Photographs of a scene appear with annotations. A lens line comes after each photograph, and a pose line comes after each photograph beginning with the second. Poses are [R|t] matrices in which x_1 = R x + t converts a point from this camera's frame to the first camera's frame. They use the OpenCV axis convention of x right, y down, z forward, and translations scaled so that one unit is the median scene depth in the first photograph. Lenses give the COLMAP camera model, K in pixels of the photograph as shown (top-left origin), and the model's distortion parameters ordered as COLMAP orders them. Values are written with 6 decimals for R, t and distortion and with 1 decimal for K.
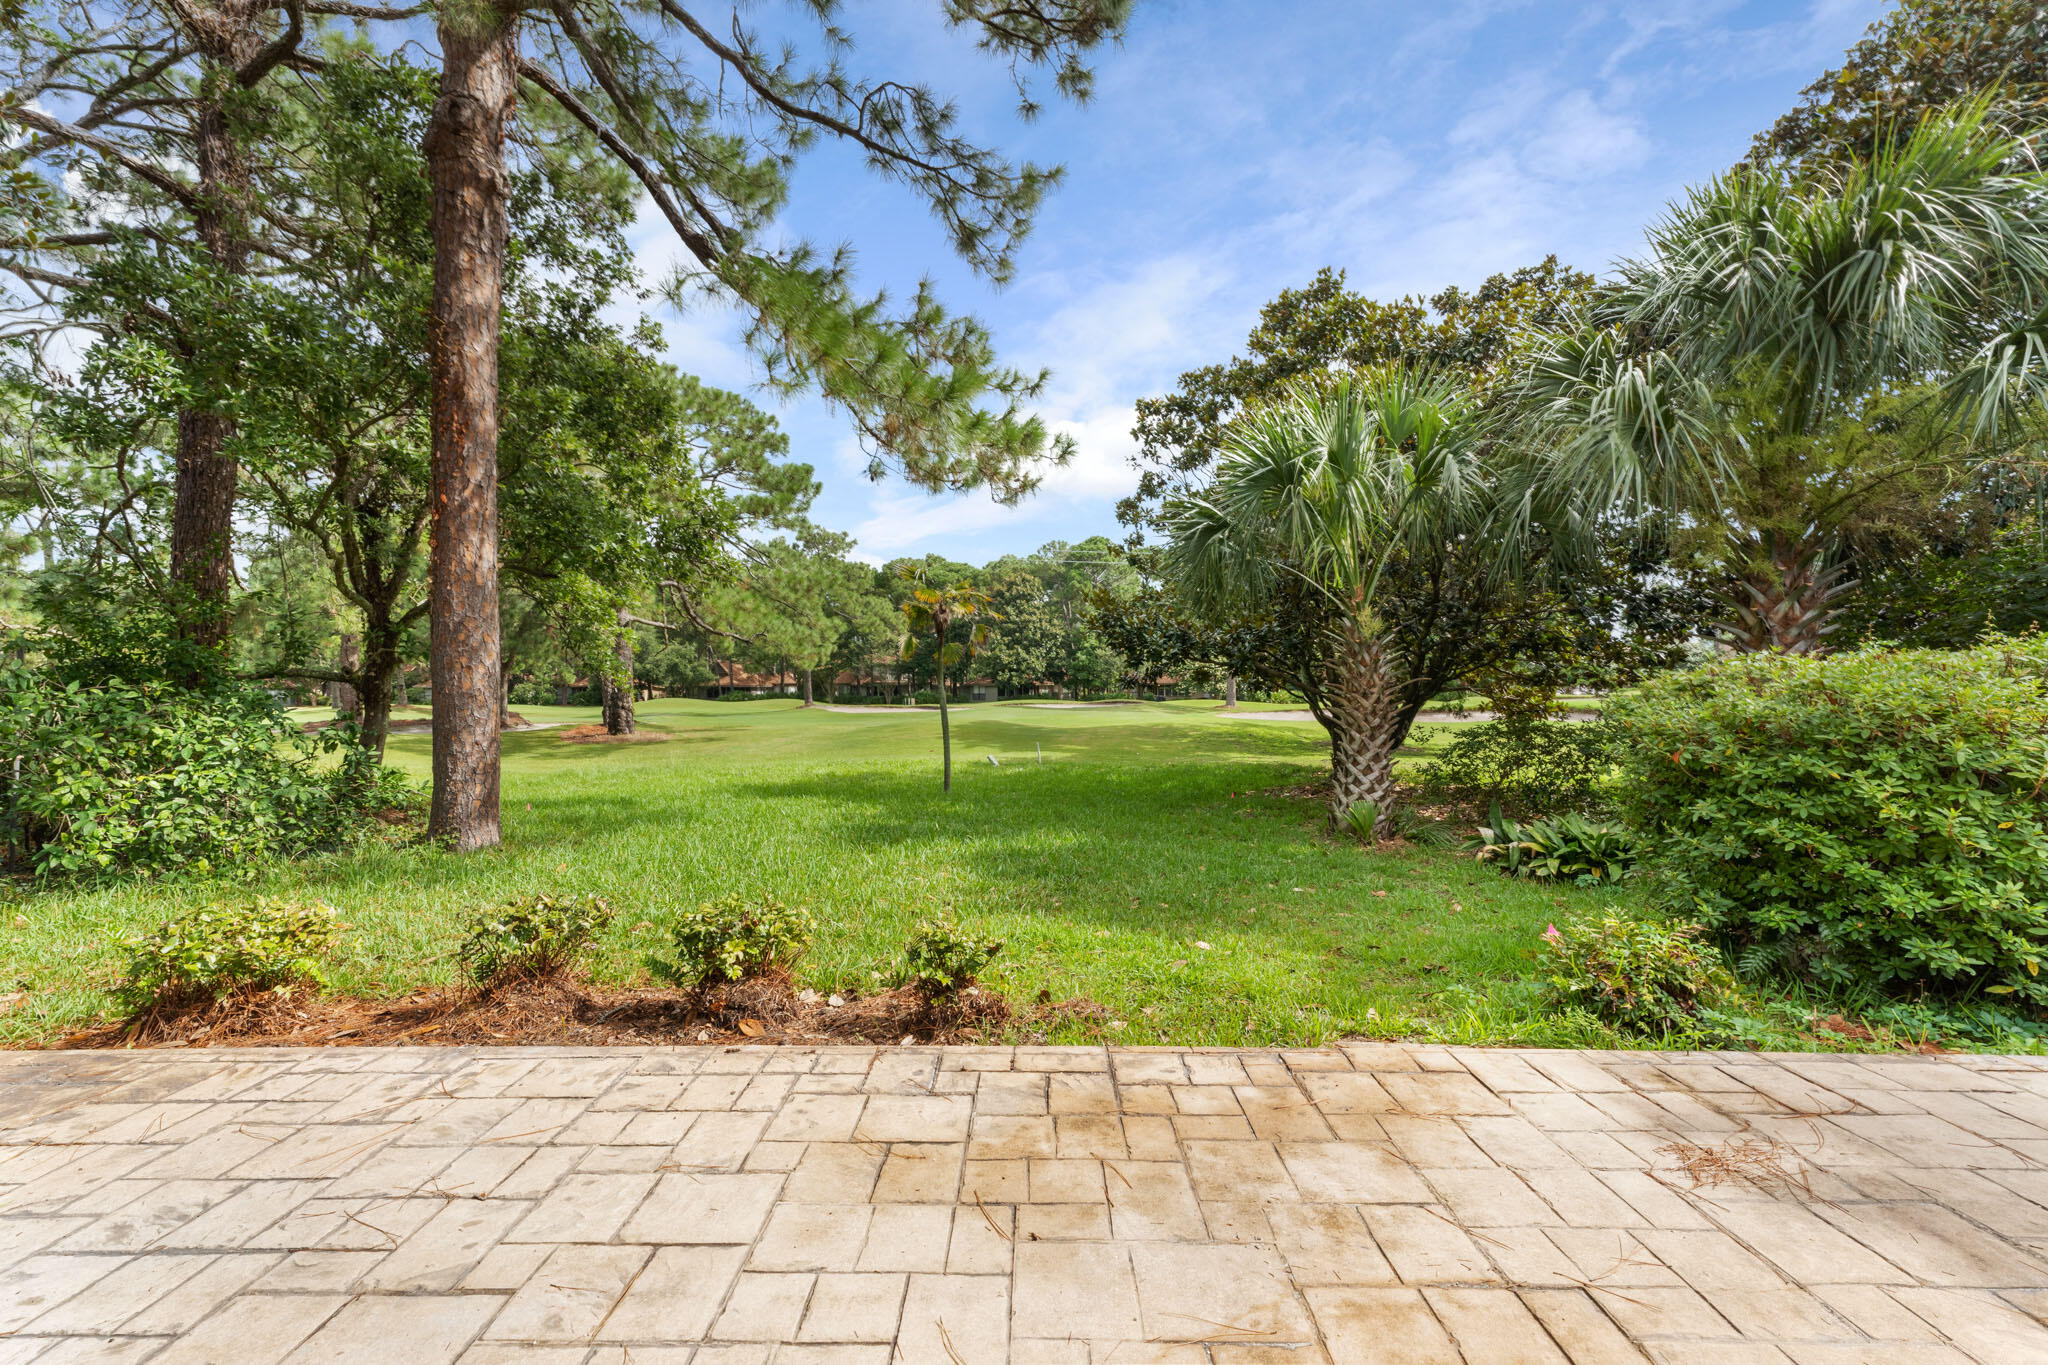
lens RADIAL K [[836.9, 0, 1031.8], [0, 836.9, 687.2], [0, 0, 1]] dist [0.003787, 0.000827]
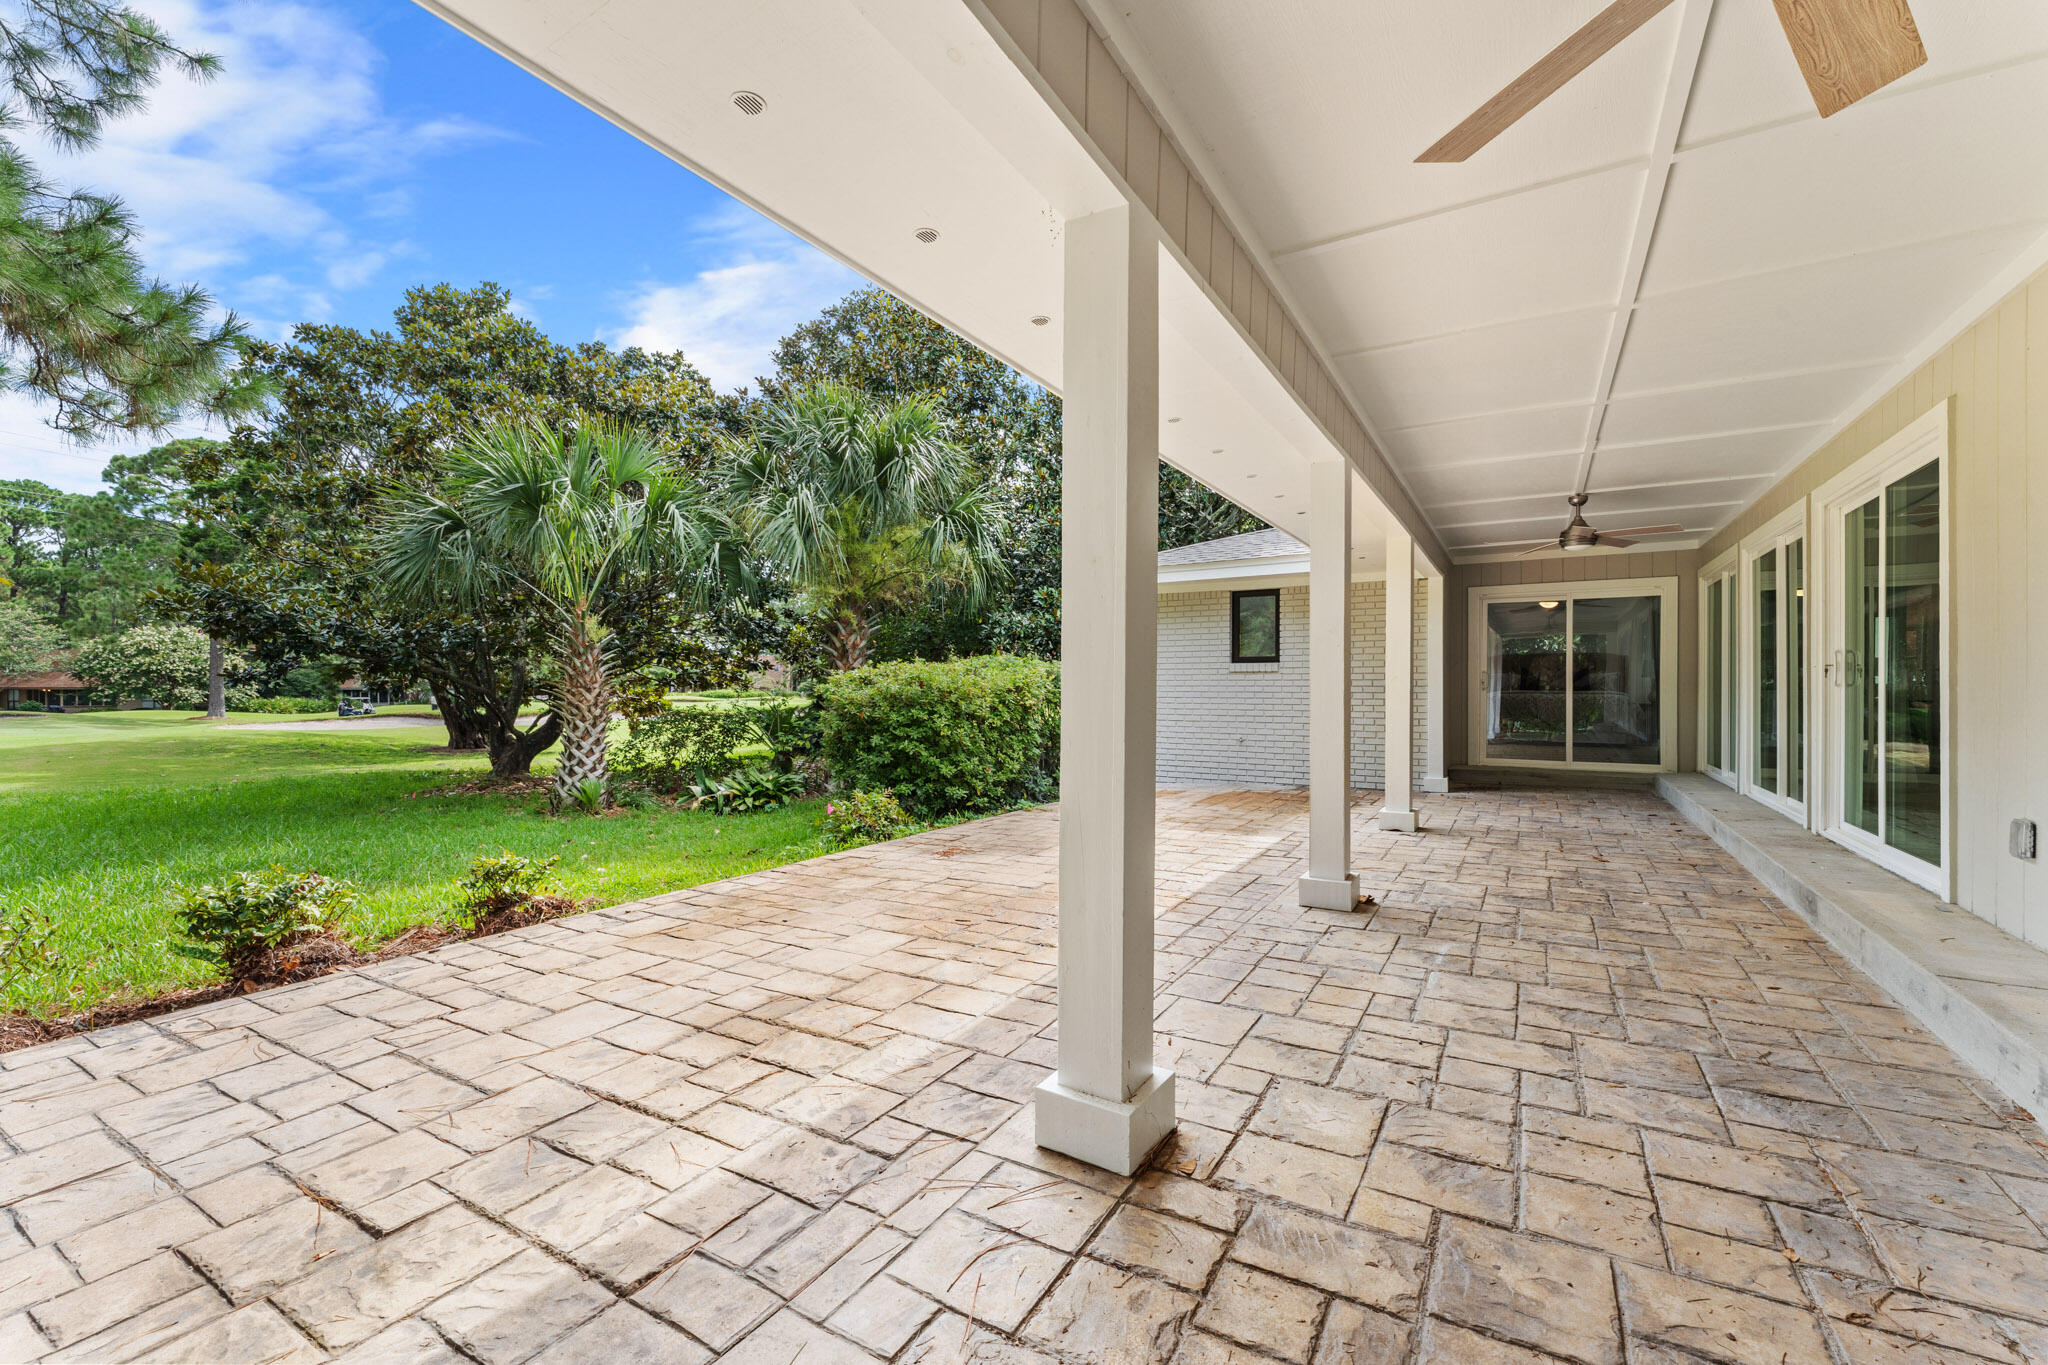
lens RADIAL K [[845.8, 0, 1026.5], [0, 845.8, 666.4], [0, 0, 1]] dist [0.001824, 0.000265]
pose [[0.490176, 0.029318, 0.871130, -0.466367], [0.001557, 0.999403, -0.034510, 0.025412], [-0.871622, 0.018272, 0.489838, -0.175097]]
